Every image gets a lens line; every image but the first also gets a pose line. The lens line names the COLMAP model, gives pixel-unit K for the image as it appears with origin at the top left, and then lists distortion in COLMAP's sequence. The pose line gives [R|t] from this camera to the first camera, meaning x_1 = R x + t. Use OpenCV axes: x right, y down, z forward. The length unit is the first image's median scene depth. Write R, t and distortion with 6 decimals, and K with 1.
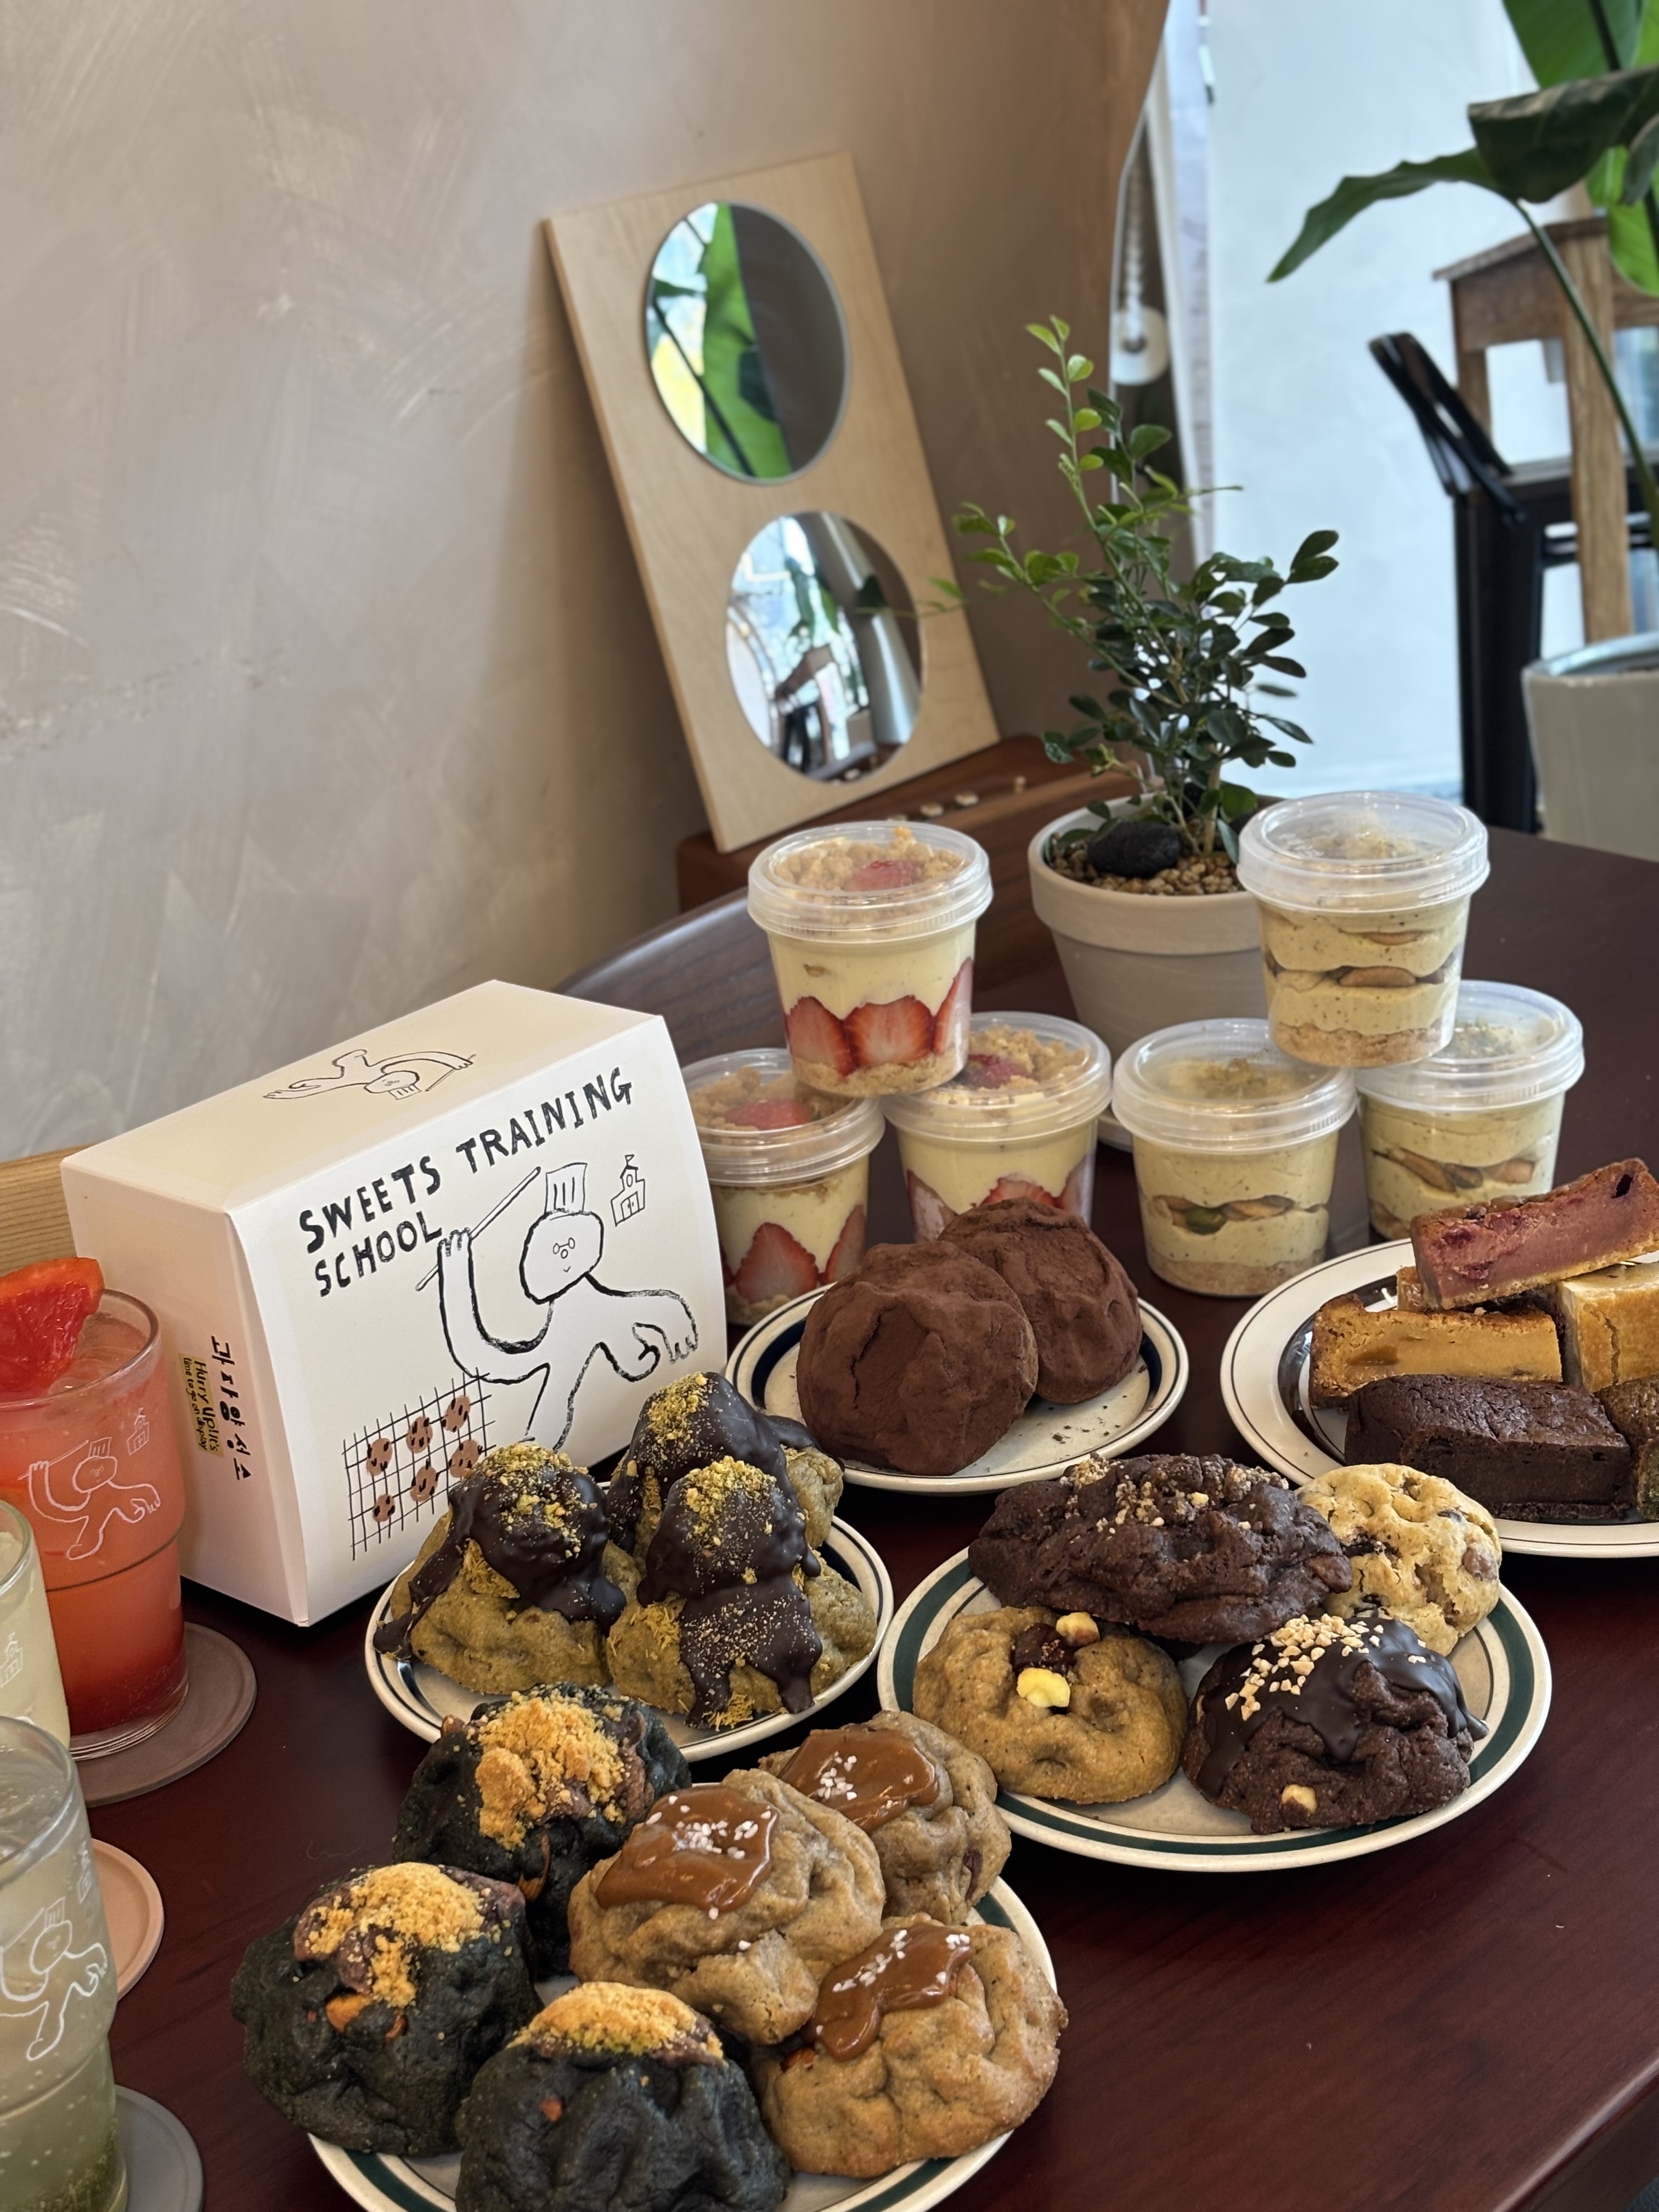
lens RADIAL K [[3357.3, 0, 862.8], [0, 3357.3, 1154.5], [0, 0, 1]] dist [0.316233, -1.237616]
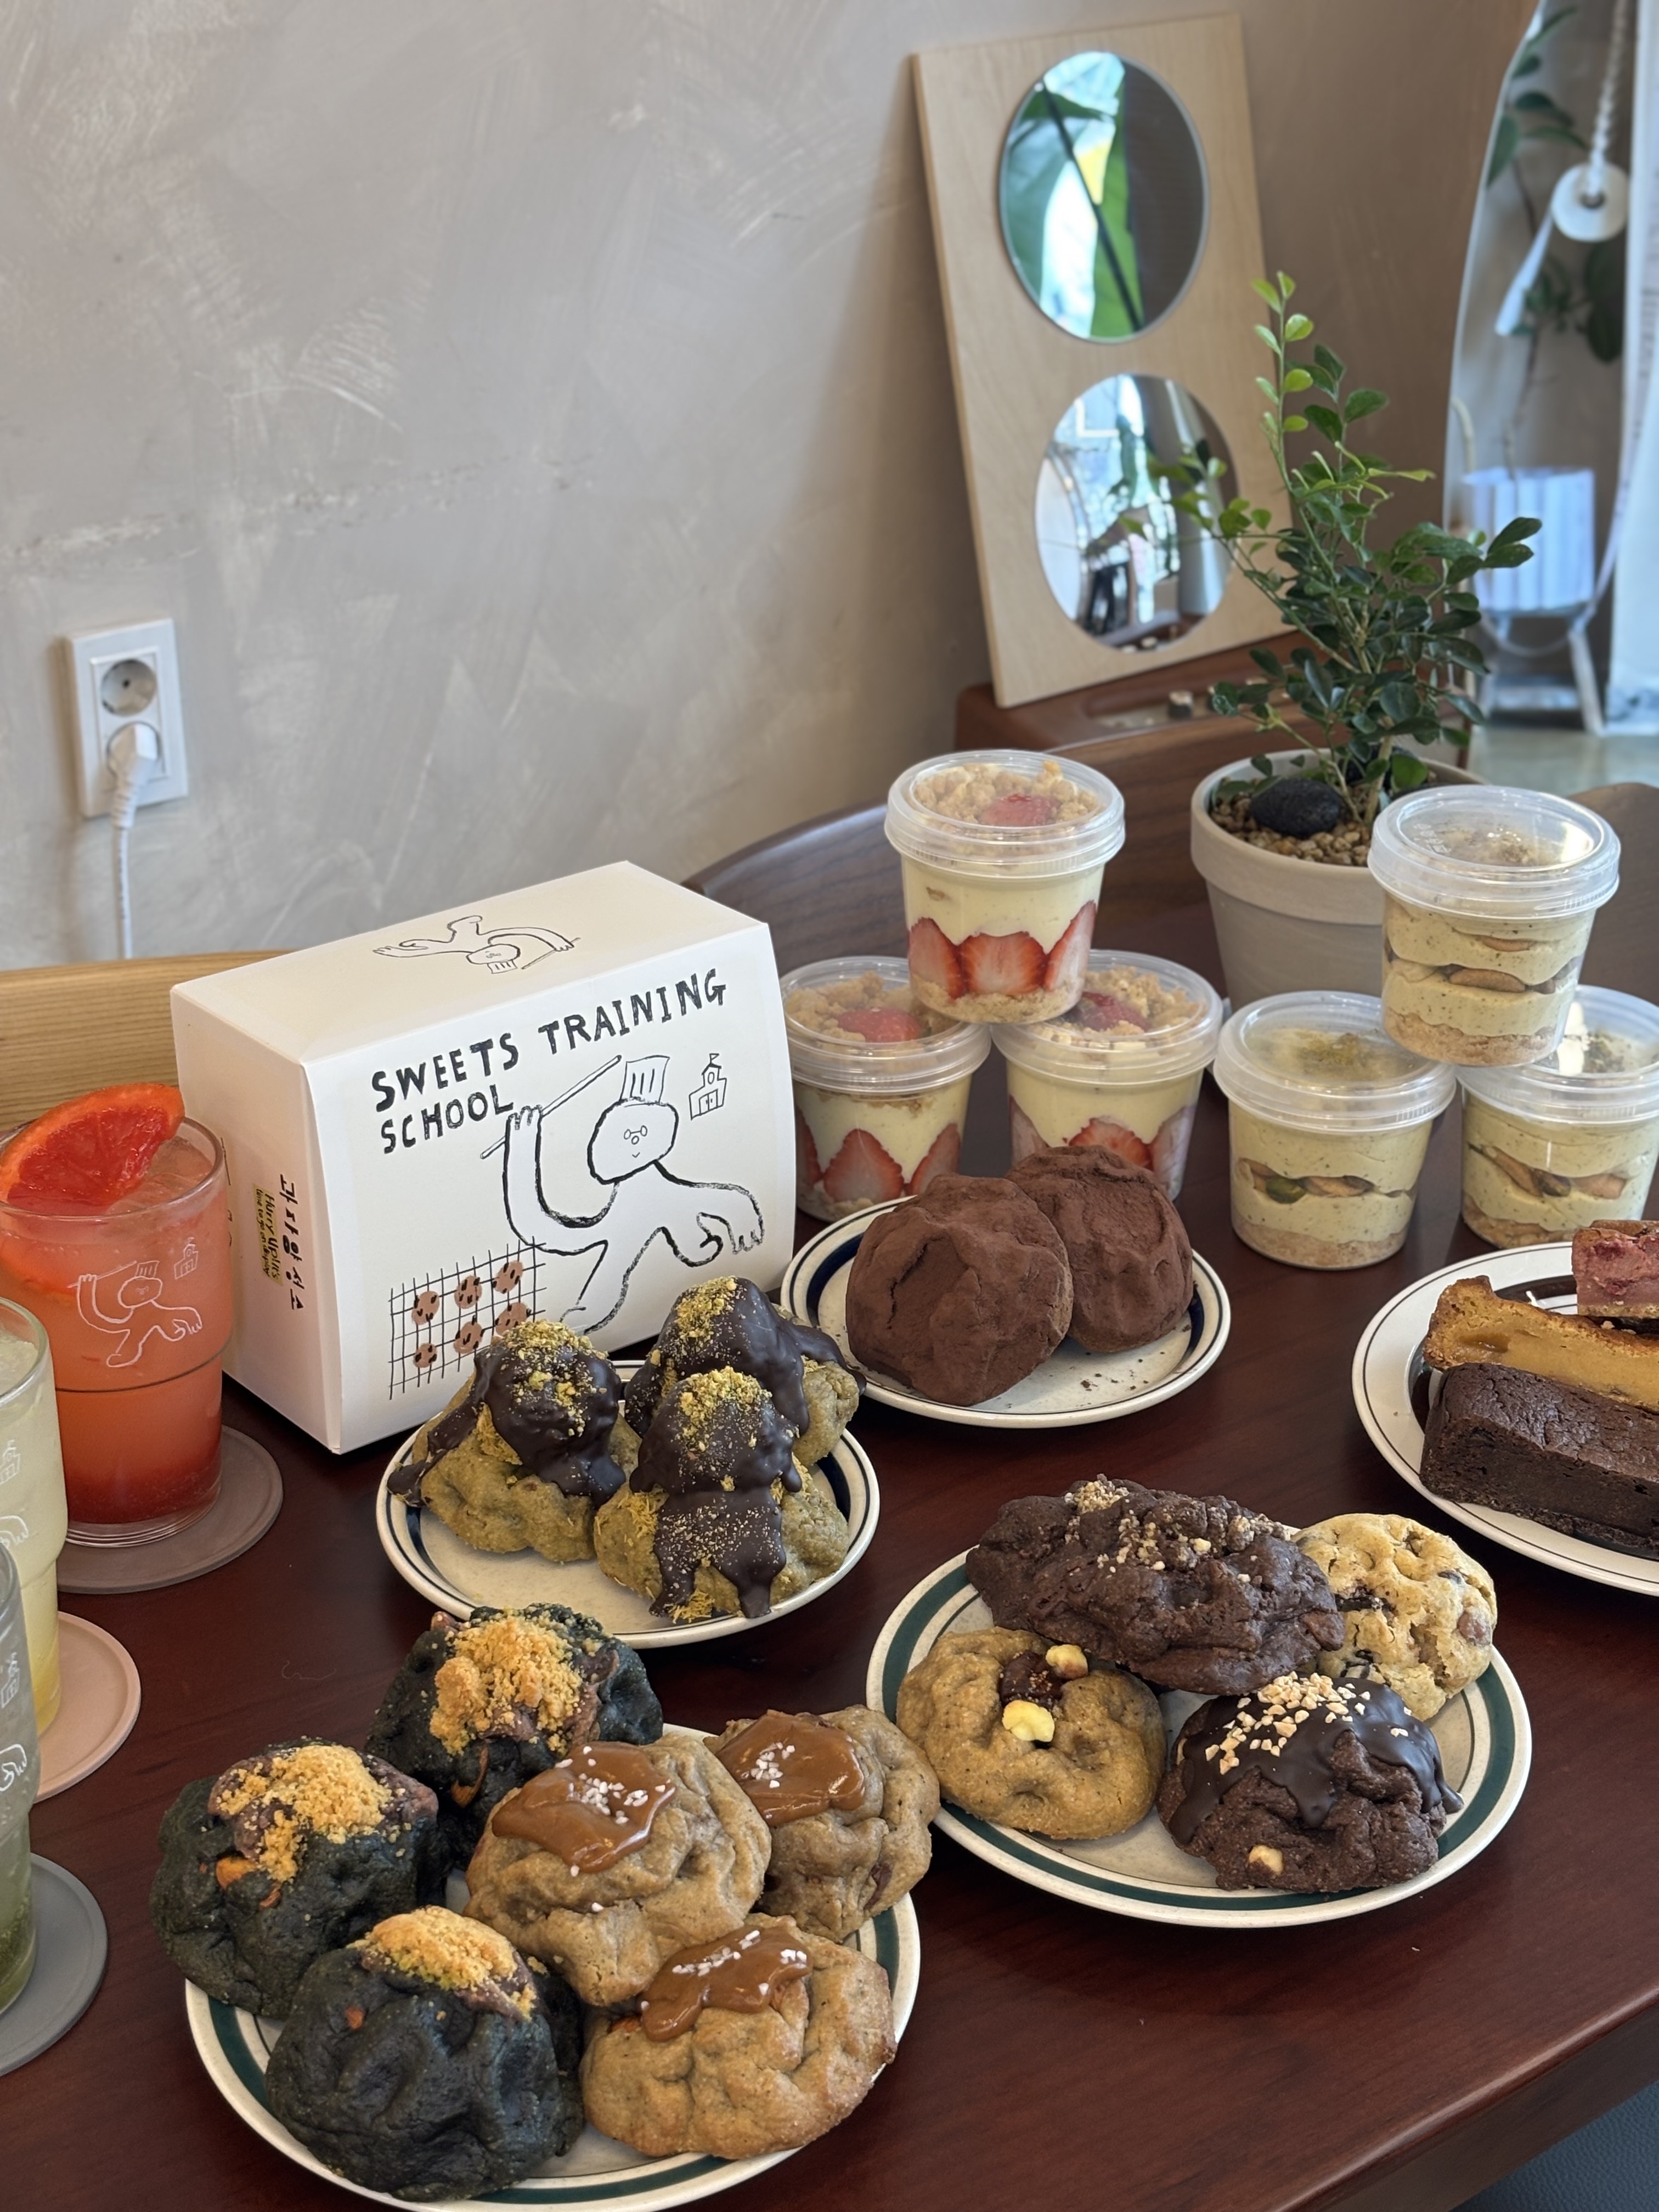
lens RADIAL K [[3357.3, 0, 862.8], [0, 3357.3, 1154.5], [0, 0, 1]] dist [0.316233, -1.237616]
pose [[0.983500, 0.150448, -0.100460, 0.087585], [-0.143840, 0.987114, 0.070109, -0.050110], [0.109713, -0.054502, 0.992468, -0.028678]]
